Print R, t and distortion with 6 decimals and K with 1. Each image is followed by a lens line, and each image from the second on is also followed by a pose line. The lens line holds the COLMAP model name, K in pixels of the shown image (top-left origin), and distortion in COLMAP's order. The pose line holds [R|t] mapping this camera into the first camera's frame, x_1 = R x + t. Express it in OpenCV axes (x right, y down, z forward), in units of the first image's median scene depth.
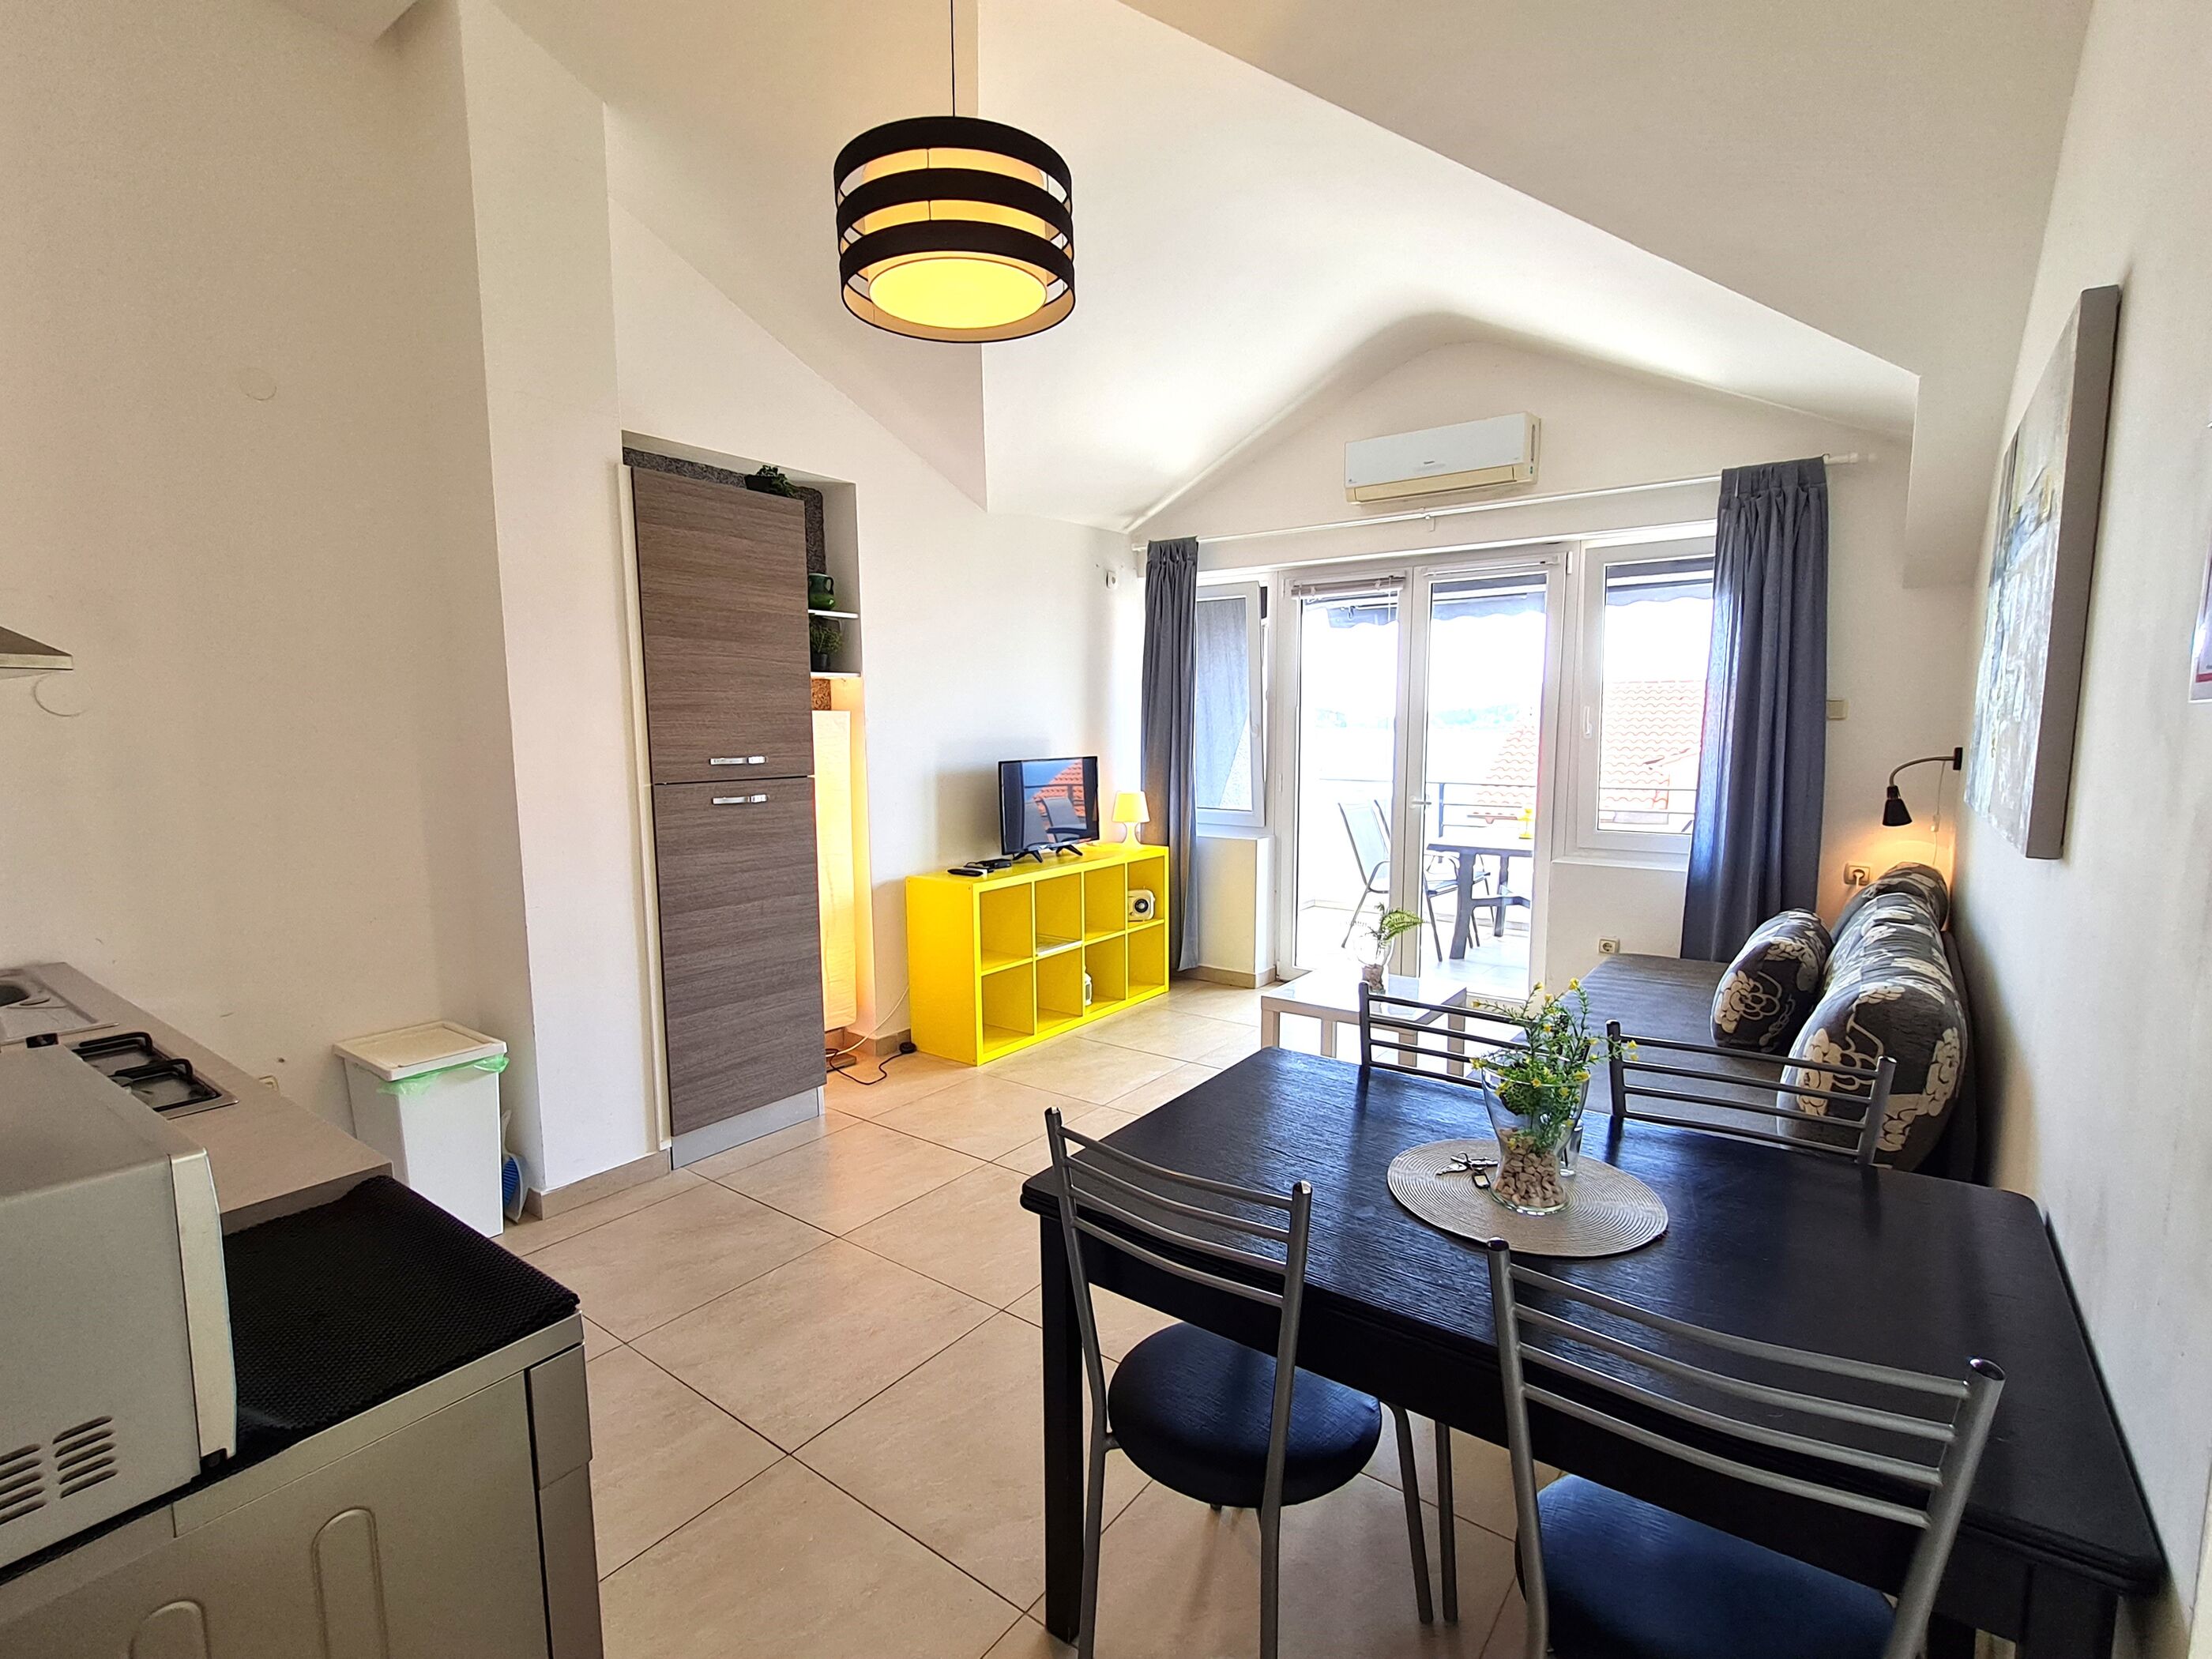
lens RADIAL K [[1034.8, 0, 1107.0], [0, 1034.8, 848.9], [0, 0, 1]] dist [0.002134, -0.000778]
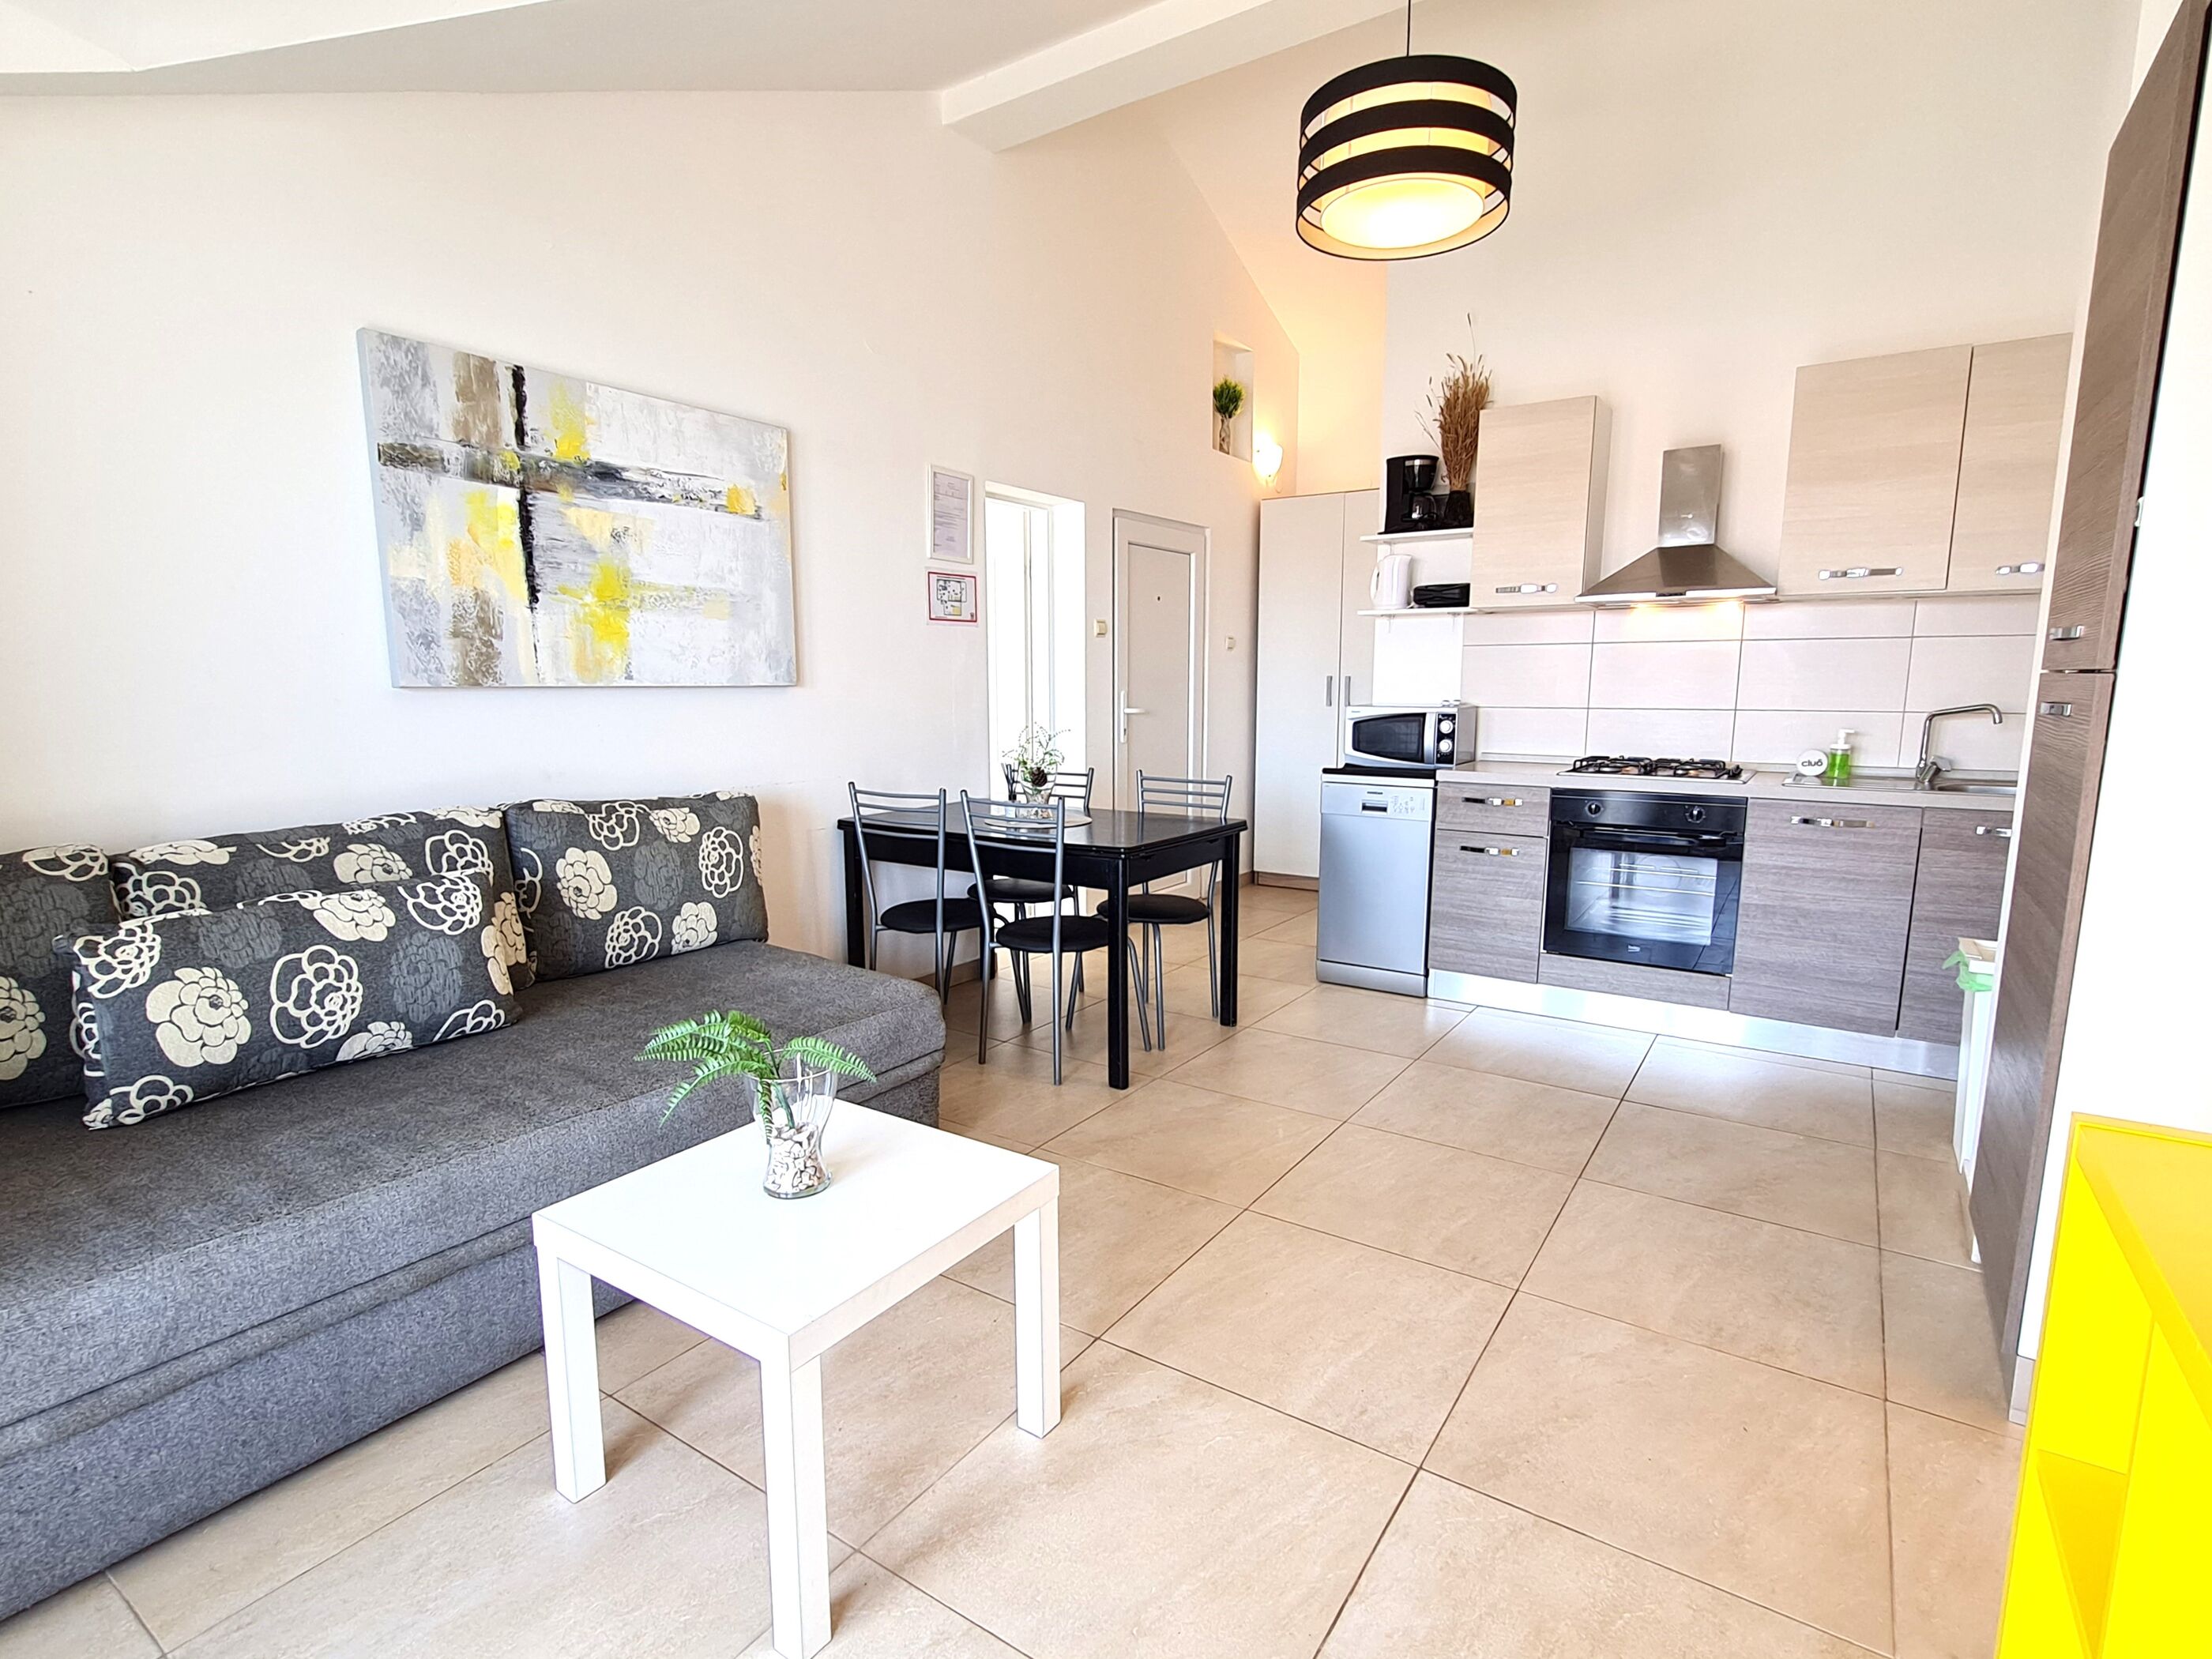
lens RADIAL K [[1103.5, 0, 1106.0], [0, 1103.5, 829.5], [0, 0, 1]] dist [0.033185, -0.000265]
pose [[-0.998723, 0.012660, -0.048917, 0.164244], [-0.000296, 0.966623, 0.256203, -0.138255], [0.050528, 0.255890, -0.965385, 1.567306]]
